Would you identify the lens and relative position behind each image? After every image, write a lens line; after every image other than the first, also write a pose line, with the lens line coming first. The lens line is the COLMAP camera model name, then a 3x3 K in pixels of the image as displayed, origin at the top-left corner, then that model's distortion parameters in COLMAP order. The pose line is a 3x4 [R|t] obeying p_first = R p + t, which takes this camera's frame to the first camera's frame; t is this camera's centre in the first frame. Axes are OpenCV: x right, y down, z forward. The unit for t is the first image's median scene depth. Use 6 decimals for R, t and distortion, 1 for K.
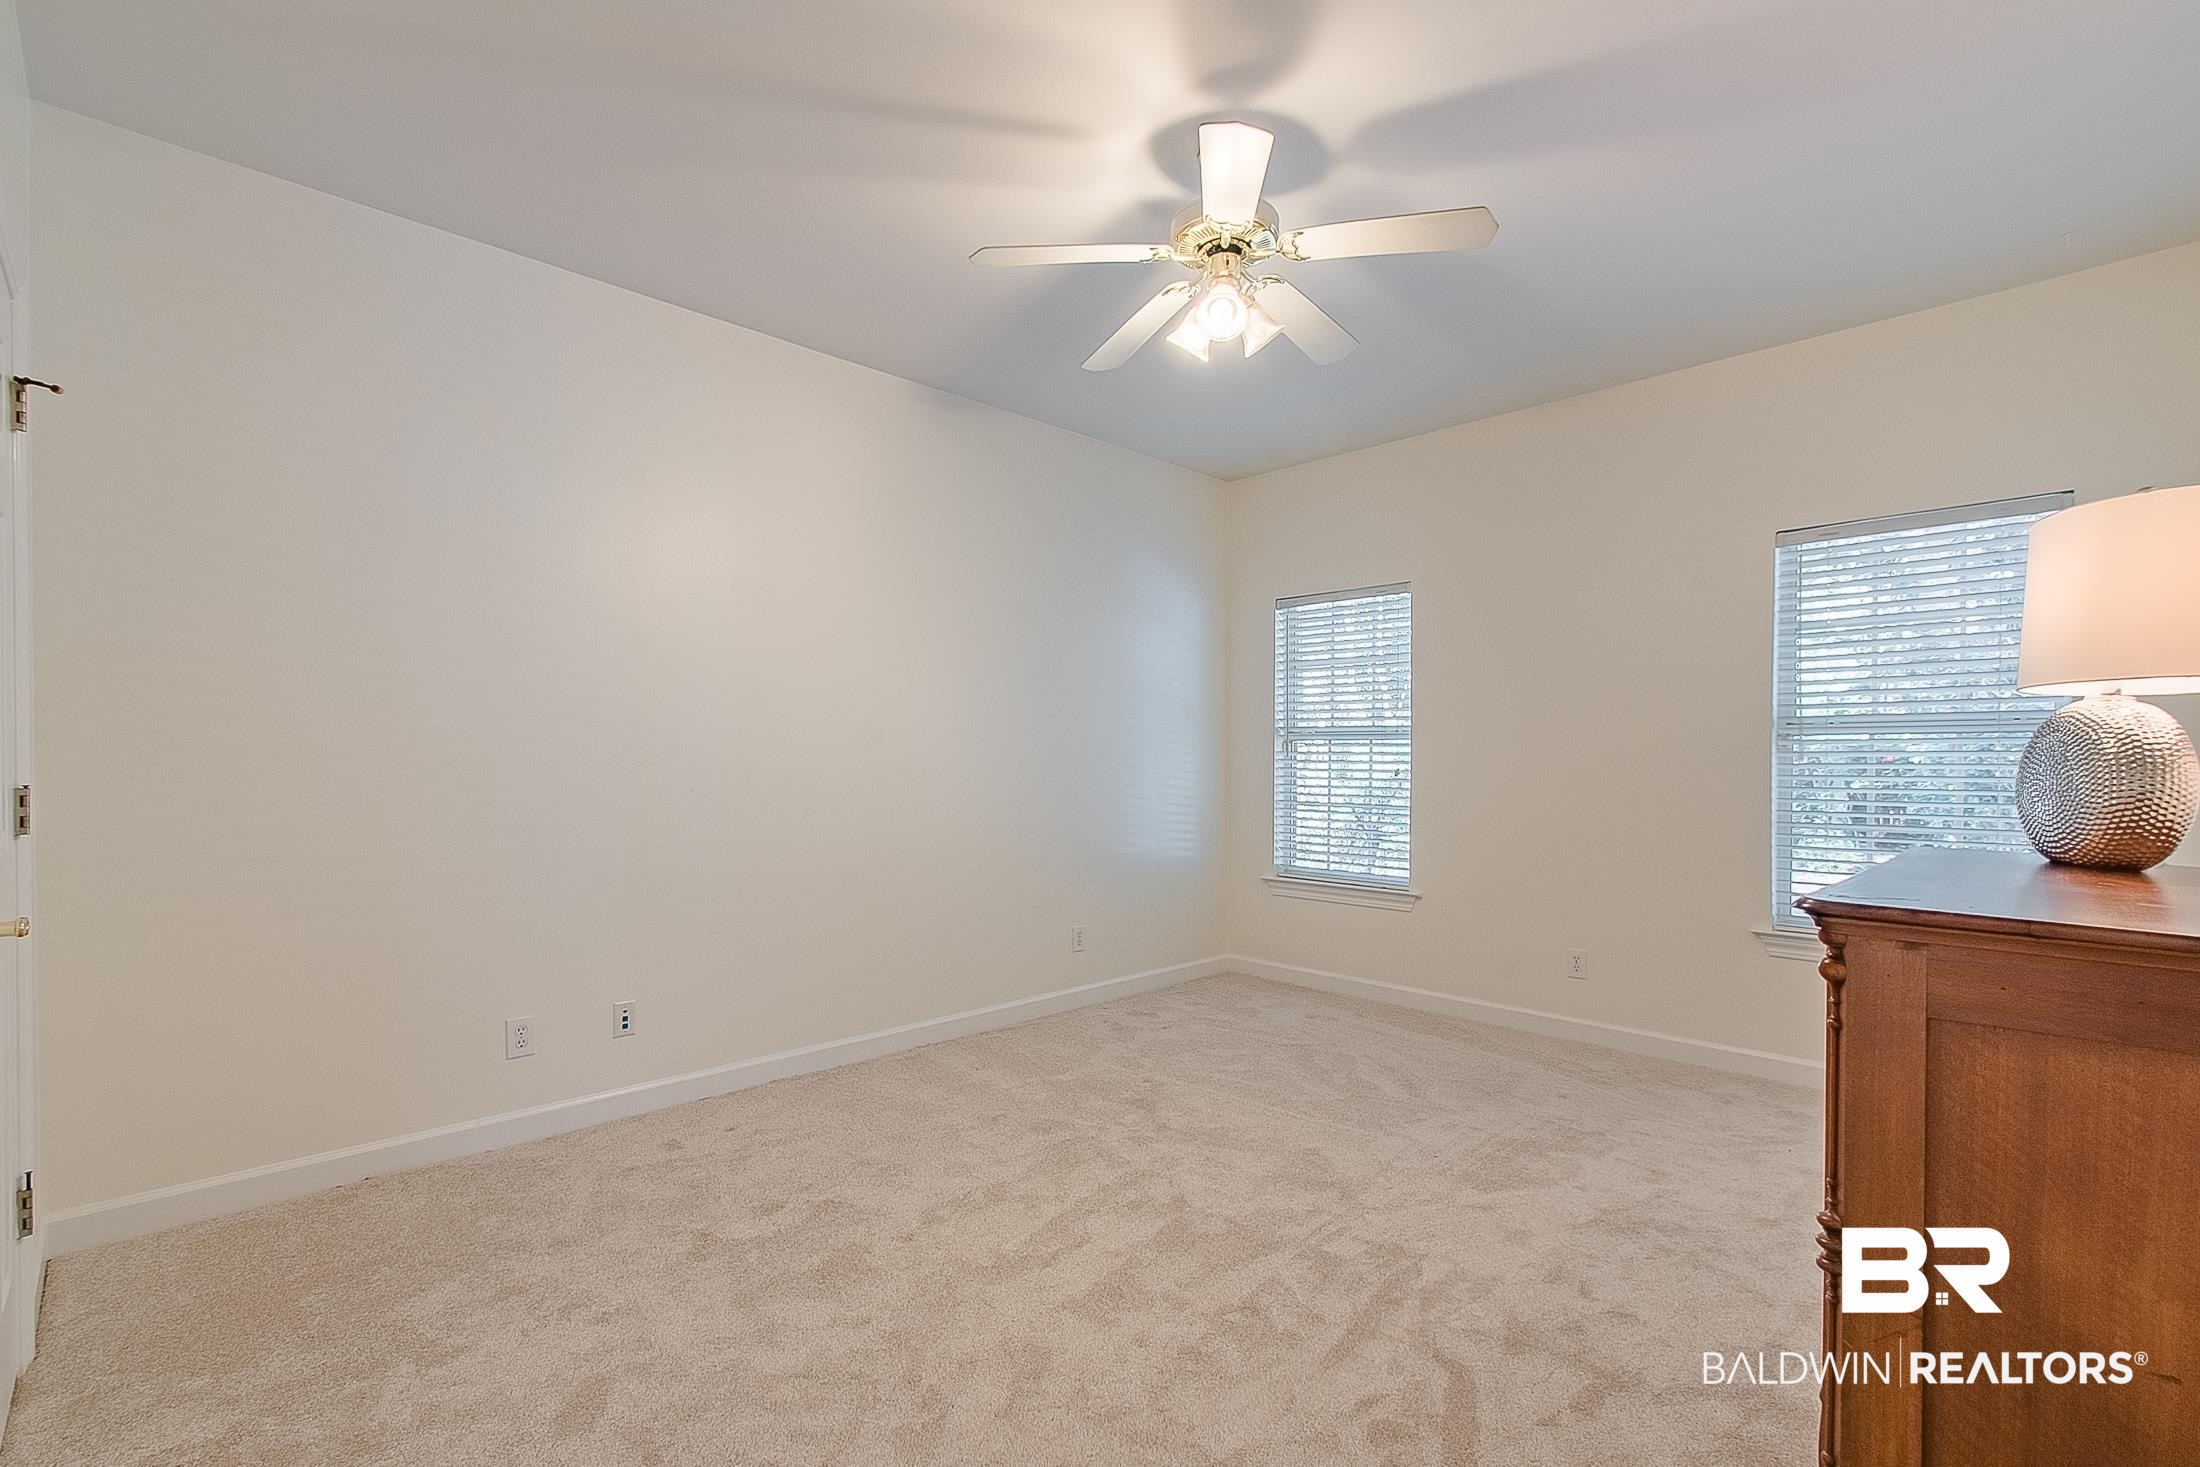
lens RADIAL K [[964.2, 0, 1106.5], [0, 964.2, 773.3], [0, 0, 1]] dist [0.001411, 0.000051]
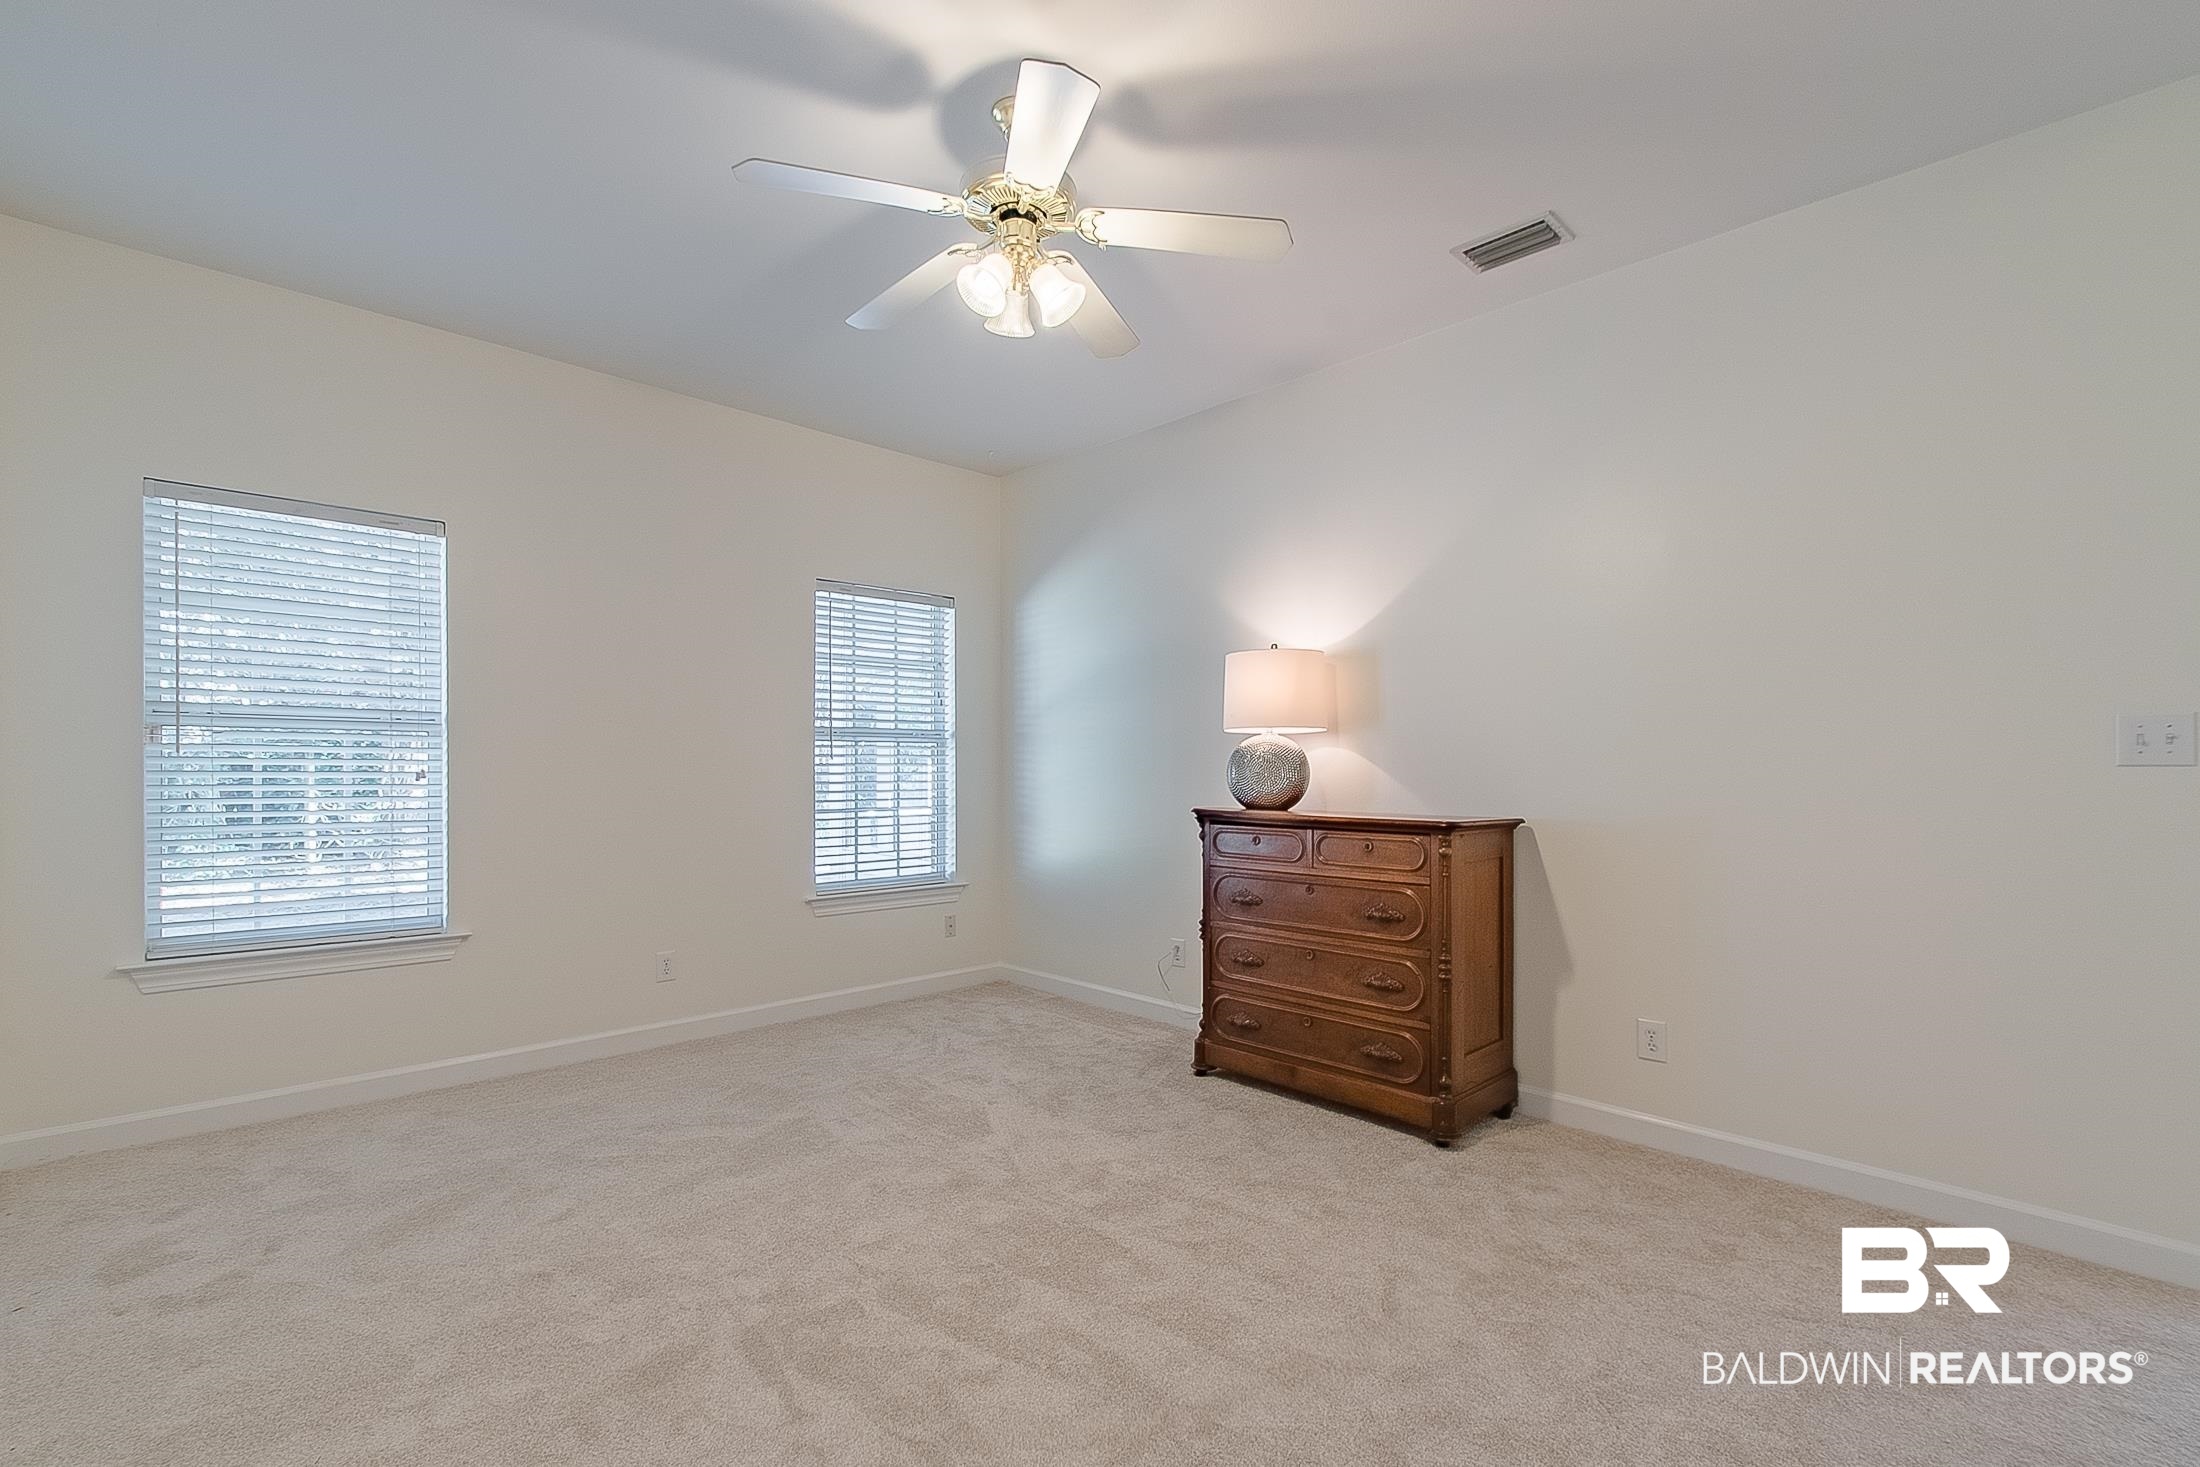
lens RADIAL K [[964.2, 0, 1106.5], [0, 964.2, 773.3], [0, 0, 1]] dist [0.001411, 0.000051]
pose [[0.024868, -0.015113, 0.999576, -0.668534], [0.009045, 0.999848, 0.014892, -0.014116], [-0.999650, 0.008671, 0.025001, 0.729154]]
